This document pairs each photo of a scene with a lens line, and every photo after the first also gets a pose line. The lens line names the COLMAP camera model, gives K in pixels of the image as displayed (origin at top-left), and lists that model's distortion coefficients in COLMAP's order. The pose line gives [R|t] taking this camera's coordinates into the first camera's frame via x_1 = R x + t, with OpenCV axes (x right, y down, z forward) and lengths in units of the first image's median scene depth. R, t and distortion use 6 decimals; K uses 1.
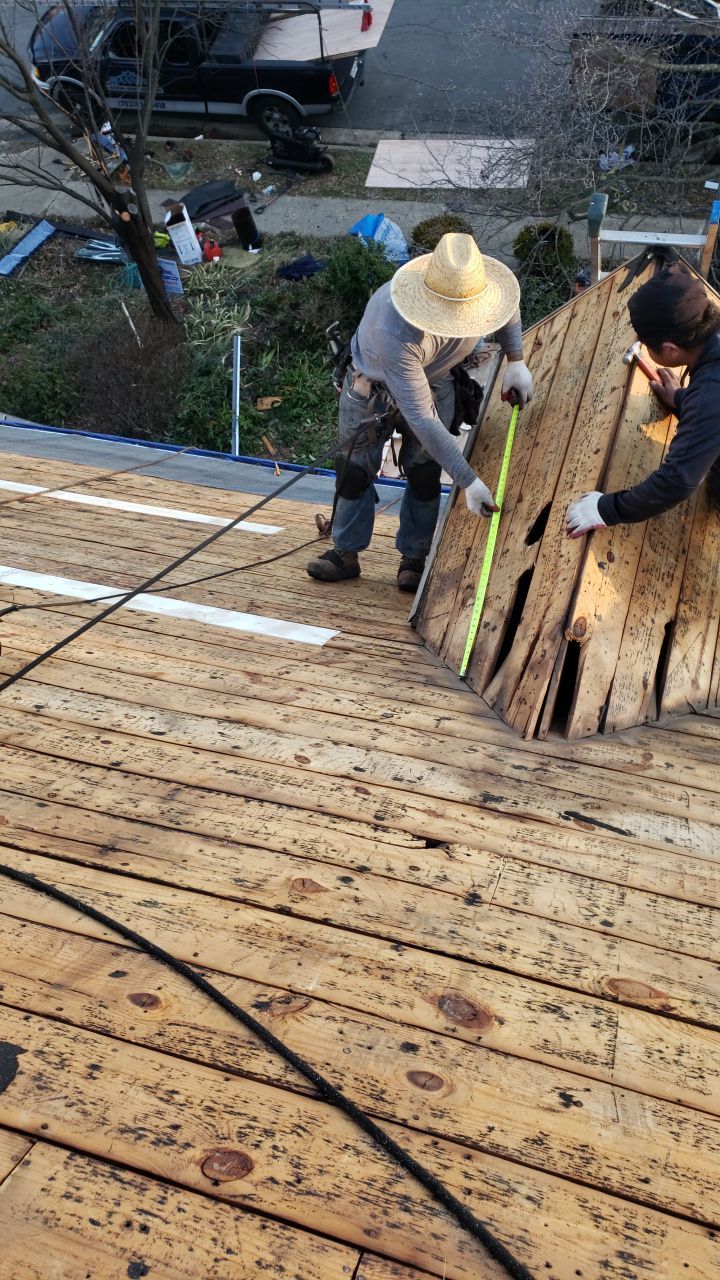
lens RADIAL K [[950.8, 0, 360.0], [0, 950.8, 640.0], [0, 0, 1]] dist [-0.001135, -0.001350]
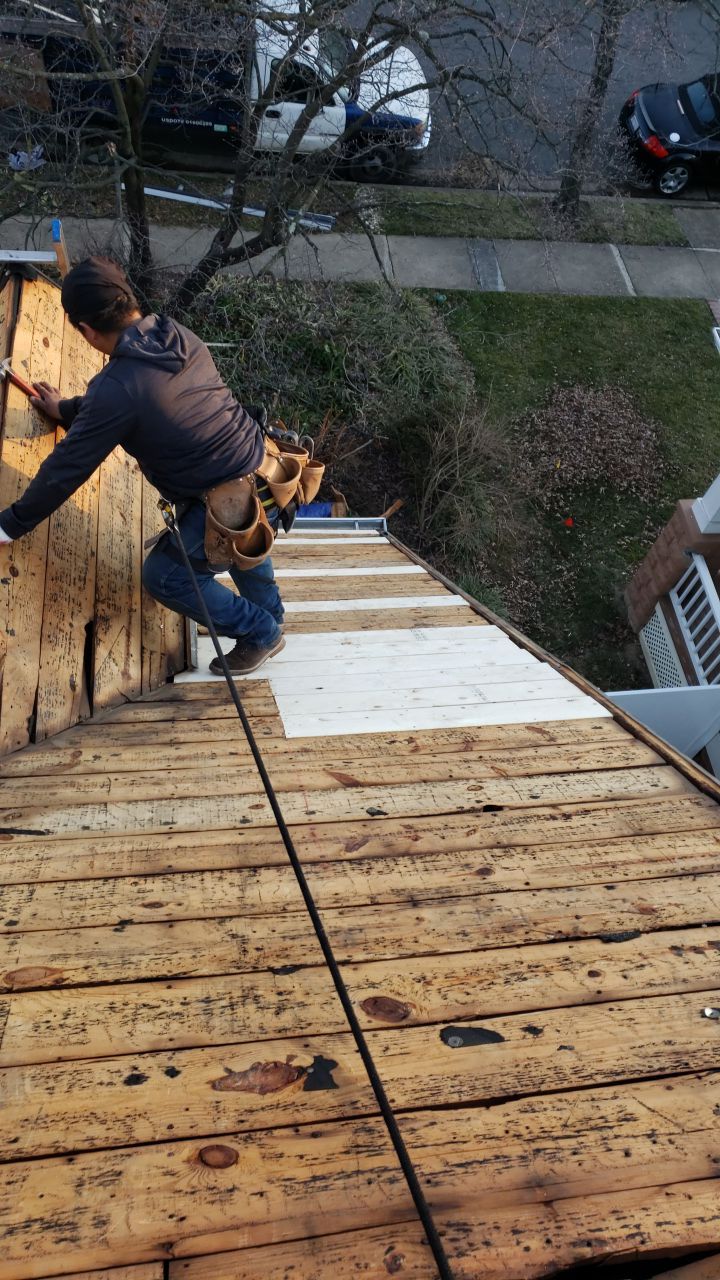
lens RADIAL K [[969.1, 0, 360.0], [0, 969.1, 640.0], [0, 0, 1]] dist [0.003203, 0.003411]
pose [[0.874615, -0.198969, 0.442108, 0.140901], [0.199955, 0.978775, 0.044926, 0.014678], [-0.441663, 0.049108, 0.895836, -0.115809]]
